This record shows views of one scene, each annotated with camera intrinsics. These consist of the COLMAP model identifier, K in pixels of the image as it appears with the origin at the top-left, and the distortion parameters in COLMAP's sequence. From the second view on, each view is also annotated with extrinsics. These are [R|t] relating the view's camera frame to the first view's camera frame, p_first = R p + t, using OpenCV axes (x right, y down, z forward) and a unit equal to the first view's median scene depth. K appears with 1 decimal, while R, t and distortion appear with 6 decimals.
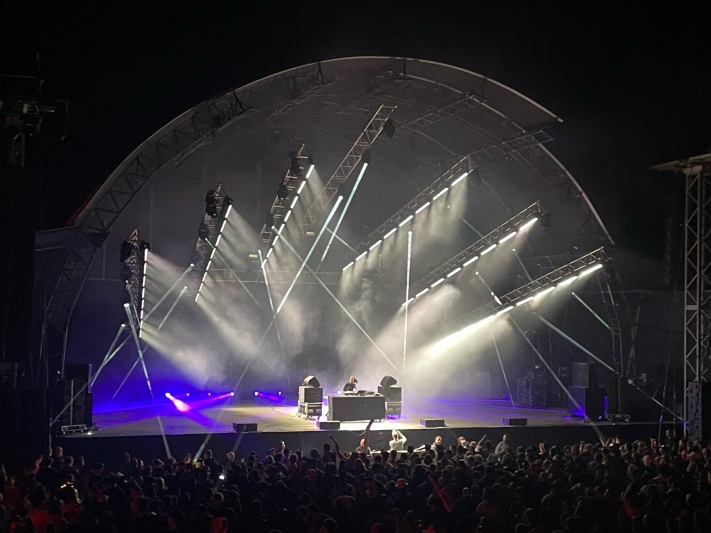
lens RADIAL K [[1057.1, 0, 359.5], [0, 1057.1, 269.8], [0, 0, 1]] dist [0.016034, 0.000000]
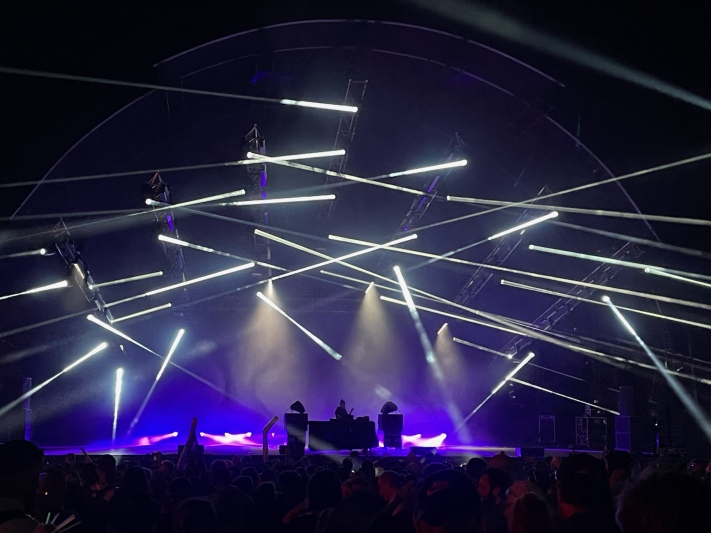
lens RADIAL K [[1057.1, 0, 355.3], [0, 1057.1, 267.1], [0, 0, 1]] dist [0.016034, 0.000000]
pose [[0.976608, -0.034596, -0.212227, 0.194660], [0.011528, 0.993977, -0.108980, 0.088849], [0.214719, 0.103984, 0.971125, 0.155711]]
